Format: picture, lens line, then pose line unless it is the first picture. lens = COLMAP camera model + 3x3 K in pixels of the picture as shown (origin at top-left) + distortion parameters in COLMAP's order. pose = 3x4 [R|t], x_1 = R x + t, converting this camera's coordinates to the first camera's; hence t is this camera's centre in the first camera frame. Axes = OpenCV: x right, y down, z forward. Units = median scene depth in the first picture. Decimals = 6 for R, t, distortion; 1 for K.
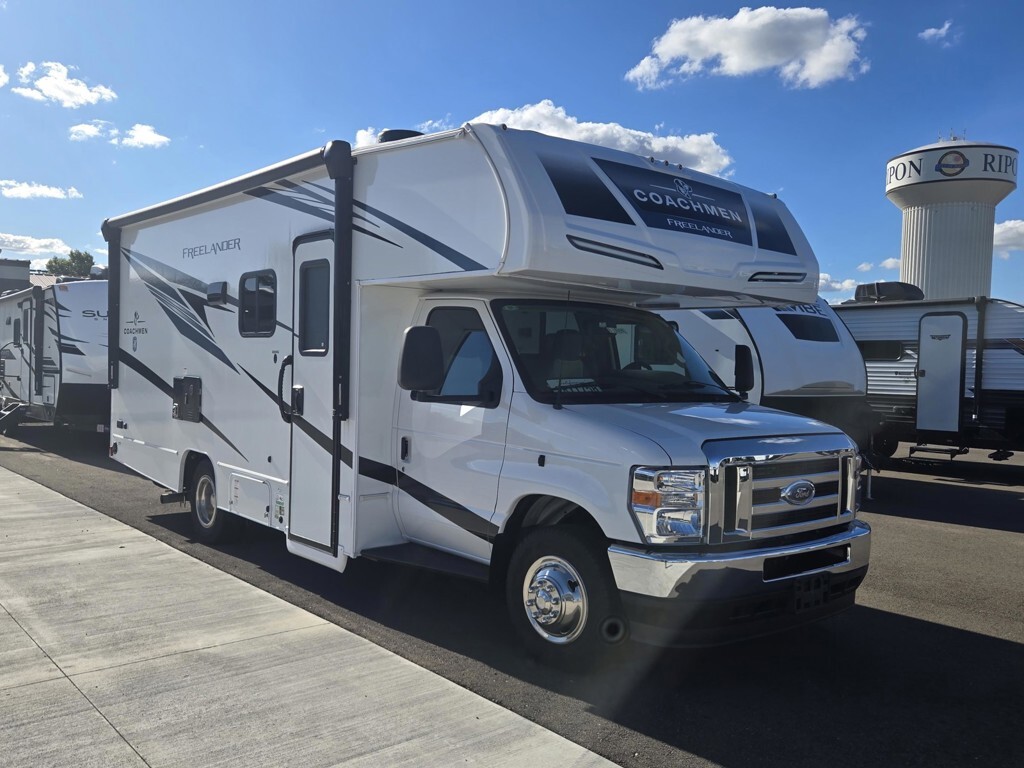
lens RADIAL K [[888.7, 0, 508.4], [0, 888.7, 383.9], [0, 0, 1]] dist [0.061998, -0.036978]
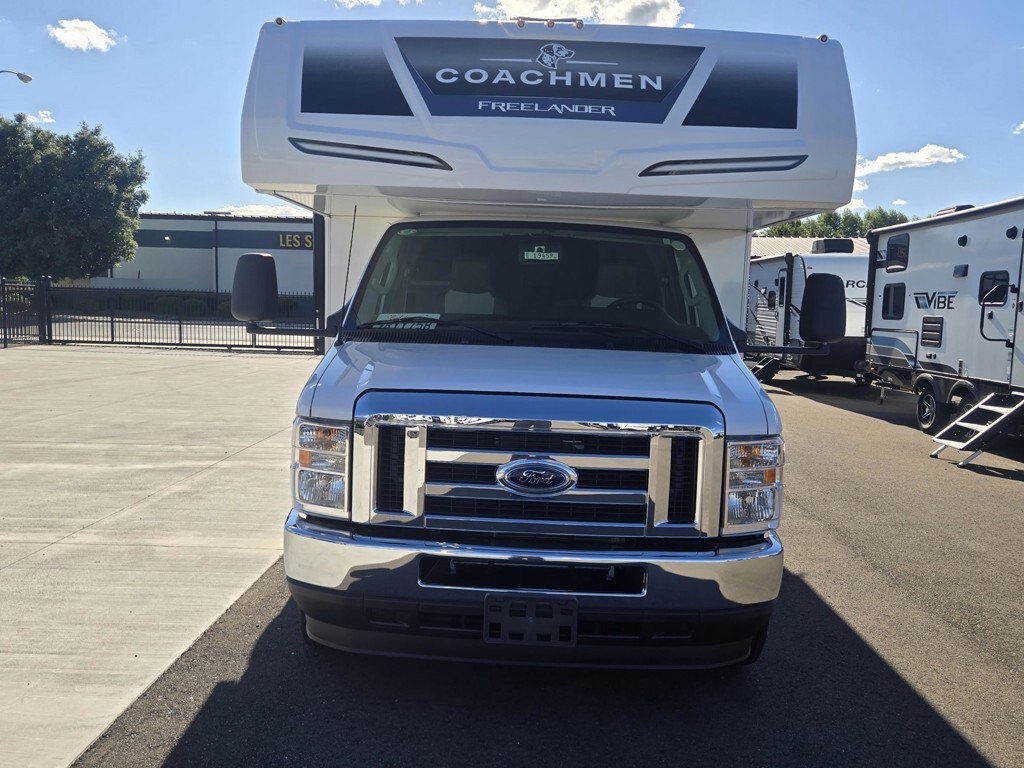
lens RADIAL K [[888.7, 0, 510.5], [0, 888.7, 388.2], [0, 0, 1]] dist [0.061998, -0.036978]
pose [[0.744102, 0.065762, -0.664821, 0.730115], [-0.029461, 0.997405, 0.065685, 0.007254], [0.667416, -0.029290, 0.744109, 0.452909]]
